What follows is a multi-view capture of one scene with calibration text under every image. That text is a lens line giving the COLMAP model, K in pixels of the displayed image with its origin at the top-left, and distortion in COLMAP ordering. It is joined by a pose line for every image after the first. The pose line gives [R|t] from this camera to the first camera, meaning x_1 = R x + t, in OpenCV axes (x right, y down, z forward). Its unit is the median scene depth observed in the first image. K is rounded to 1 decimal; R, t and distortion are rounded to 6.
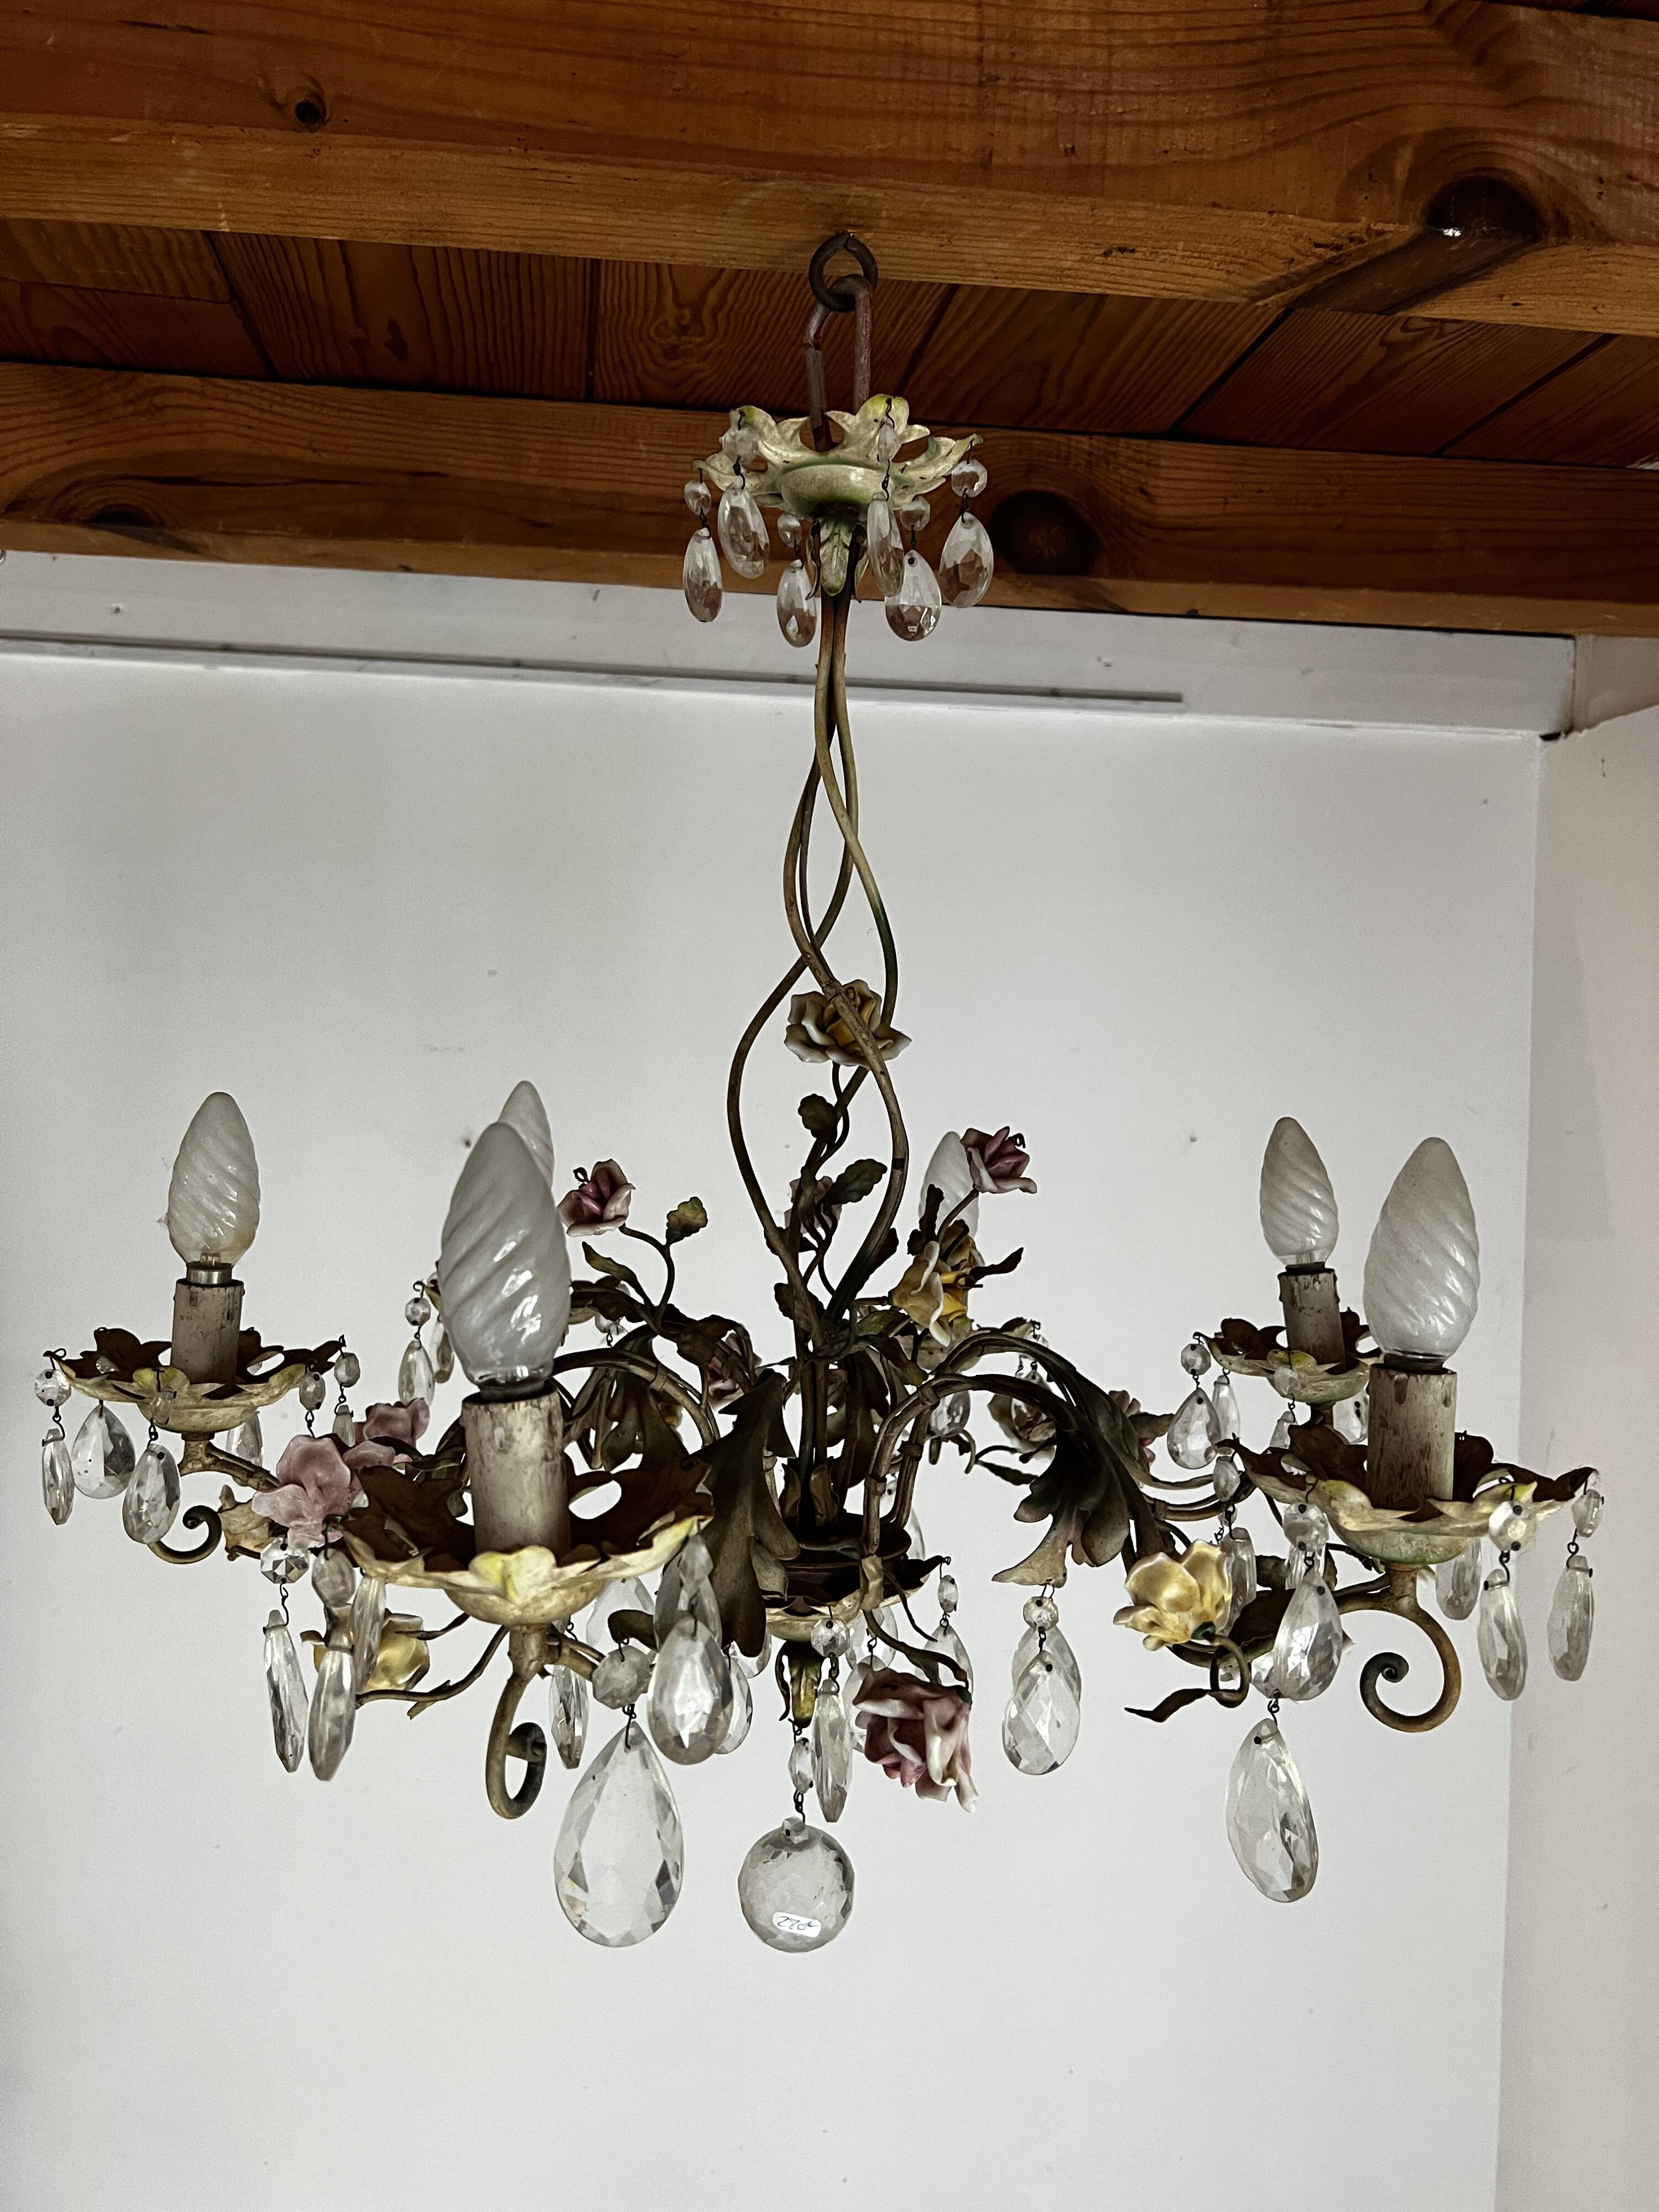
lens RADIAL K [[1706.8, 0, 858.6], [0, 1706.8, 1148.9], [0, 0, 1]] dist [0.026819, -0.020968]
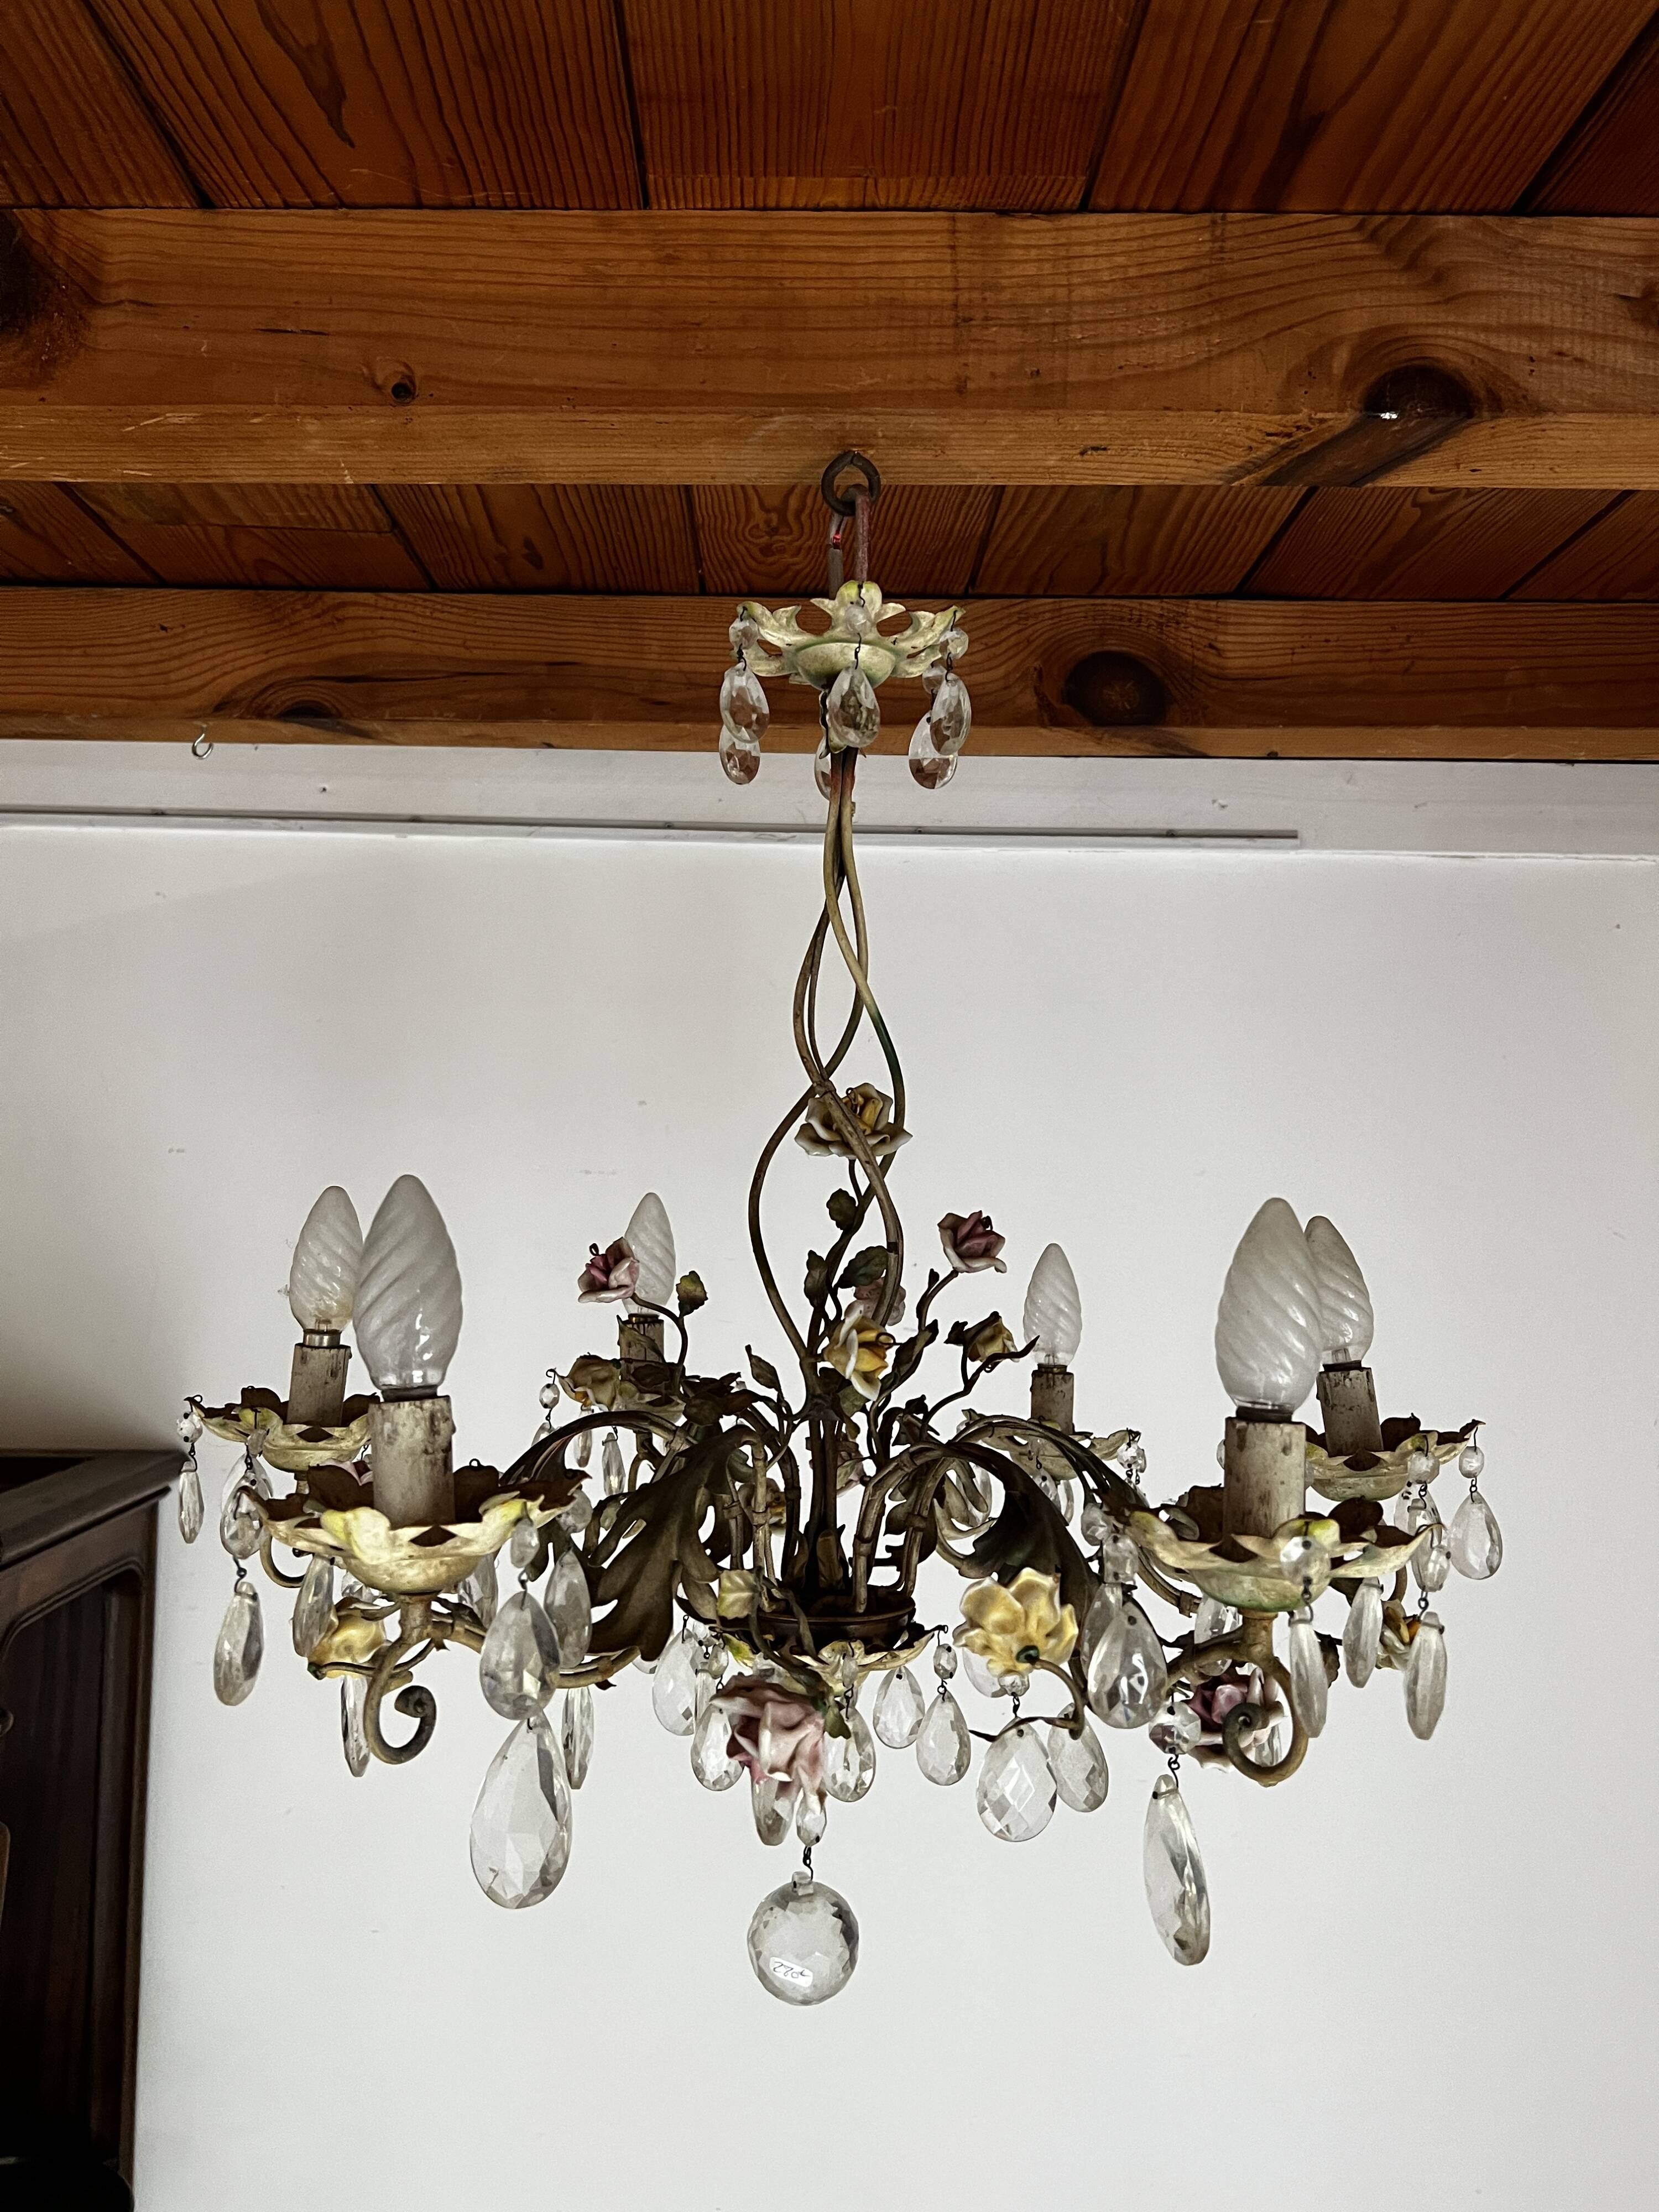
lens RADIAL K [[1616.6, 0, 747.6], [0, 1616.6, 1106.0], [0, 0, 1]] dist [0.005347, 0.043437]
pose [[0.989635, -0.006769, -0.143445, 0.080636], [-0.007477, 0.995105, -0.098542, 0.021196], [0.143410, 0.098593, 0.984740, -0.057439]]
